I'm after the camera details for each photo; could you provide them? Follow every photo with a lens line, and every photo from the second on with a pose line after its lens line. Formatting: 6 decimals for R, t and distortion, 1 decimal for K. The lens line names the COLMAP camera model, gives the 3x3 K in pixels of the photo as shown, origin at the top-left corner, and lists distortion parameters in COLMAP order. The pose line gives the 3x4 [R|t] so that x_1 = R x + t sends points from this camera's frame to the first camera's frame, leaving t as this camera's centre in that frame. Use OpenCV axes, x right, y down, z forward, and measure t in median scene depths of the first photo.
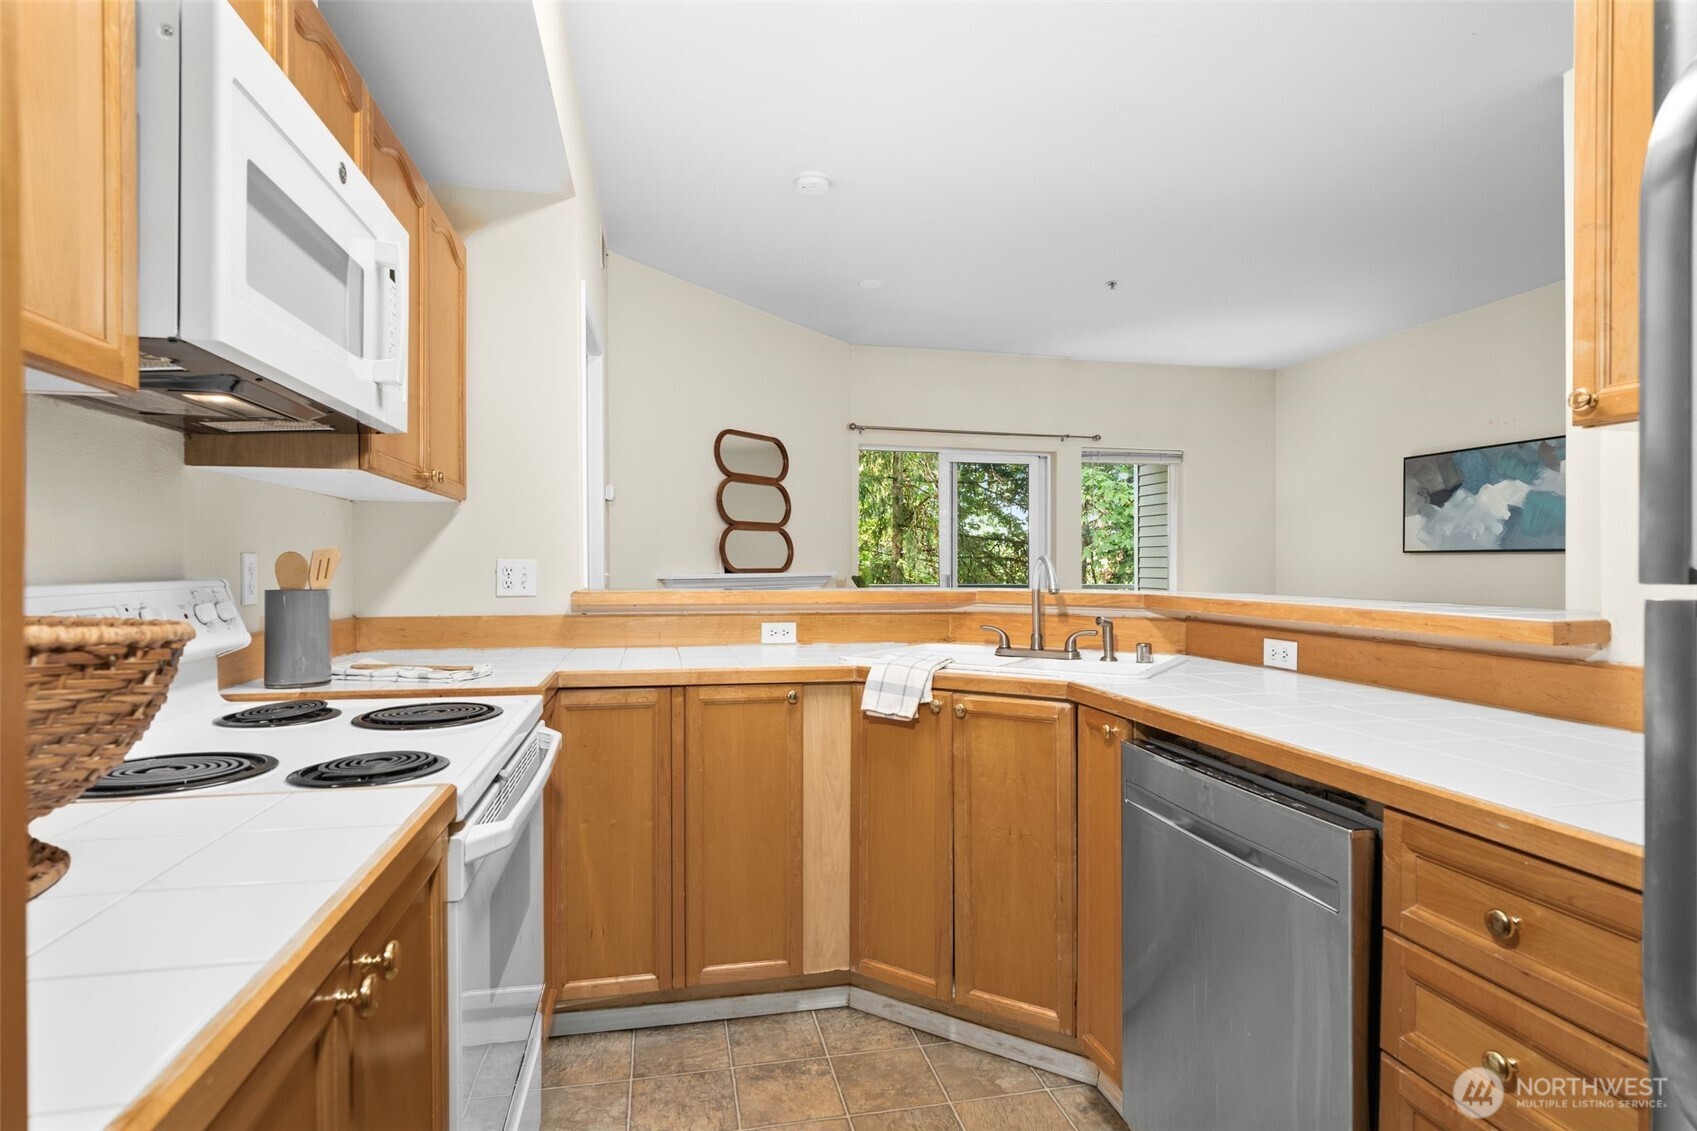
lens RADIAL K [[882.8, 0, 835.4], [0, 882.8, 564.1], [0, 0, 1]] dist [-0.007537, 0.000479]
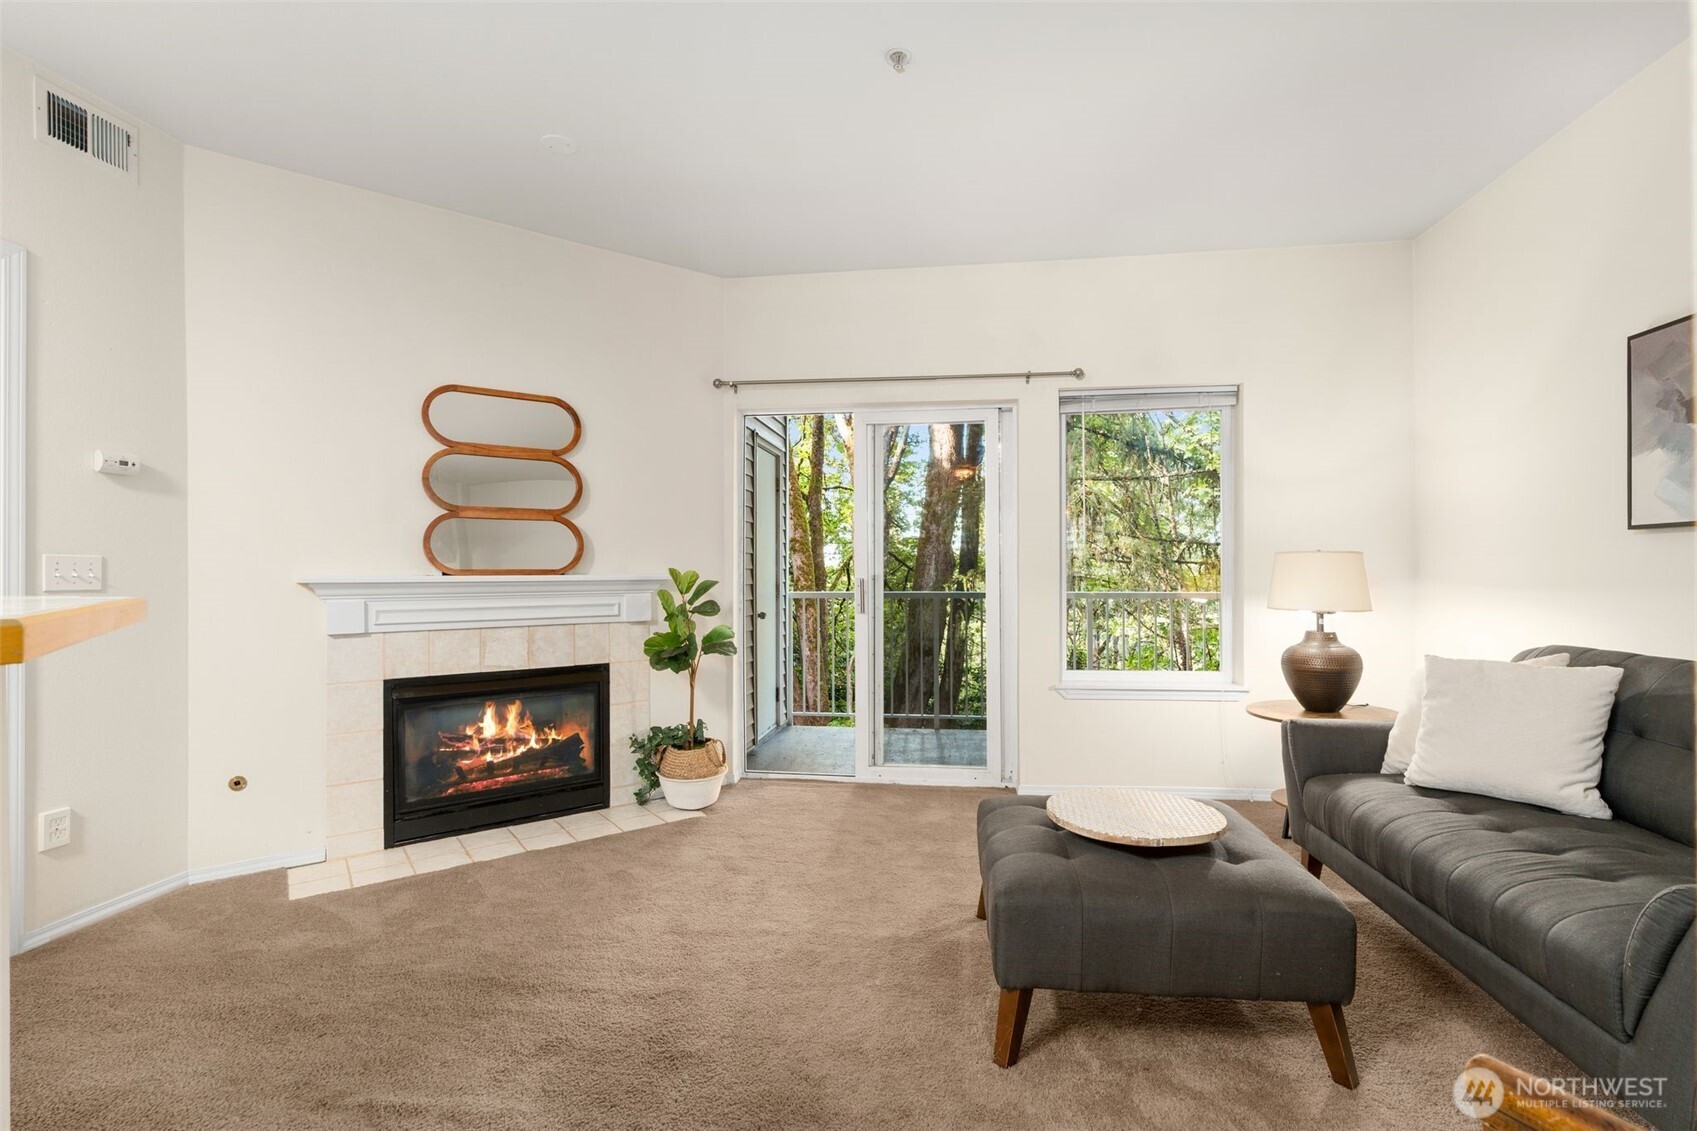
lens RADIAL K [[781.7, 0, 858.9], [0, 781.7, 567.1], [0, 0, 1]] dist [-0.000437, -0.000126]
pose [[0.937300, -0.007610, -0.348441, 0.911857], [0.005199, 0.999956, -0.007856, 0.021413], [0.348485, 0.005552, 0.937298, 1.021878]]
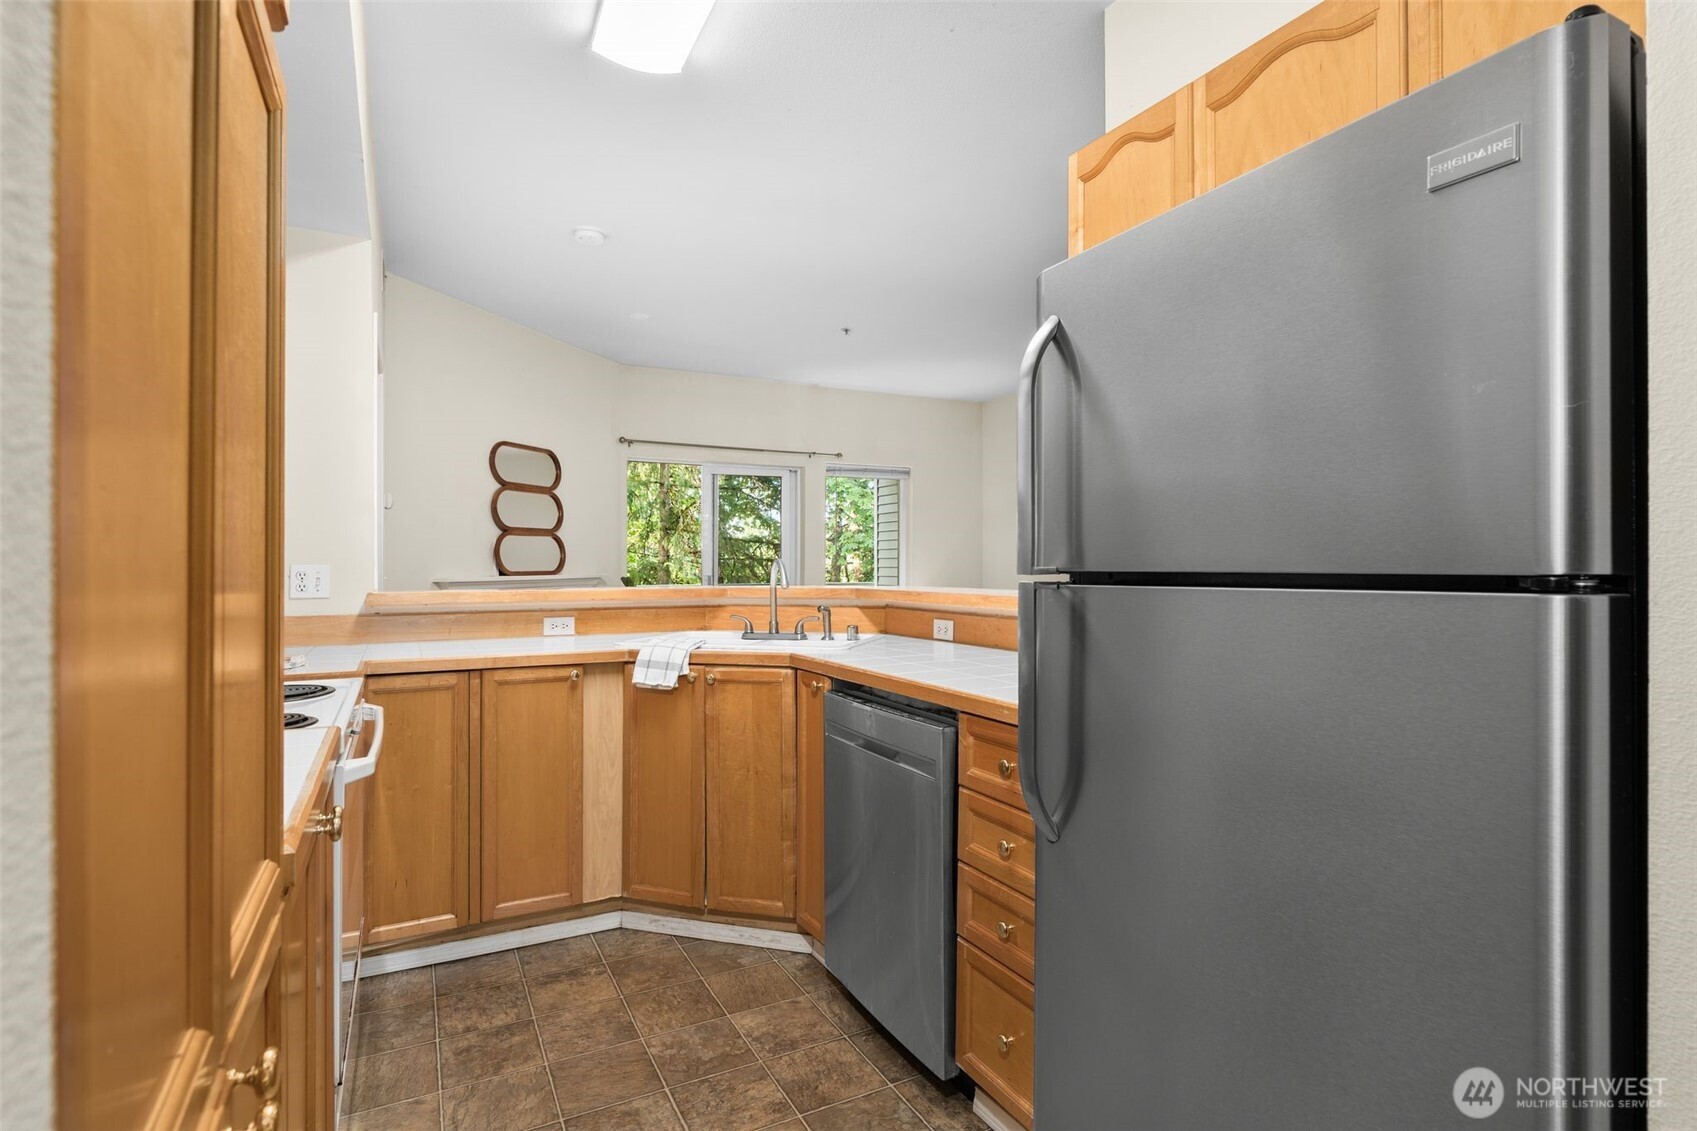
lens RADIAL K [[882.8, 0, 848.2], [0, 882.8, 519.3], [0, 0, 1]] dist [-0.007537, 0.000479]
pose [[0.962397, 0.006452, 0.271571, -0.017365], [0.007428, 0.998719, -0.050049, -0.002716], [-0.271546, 0.050184, 0.961116, -0.298290]]
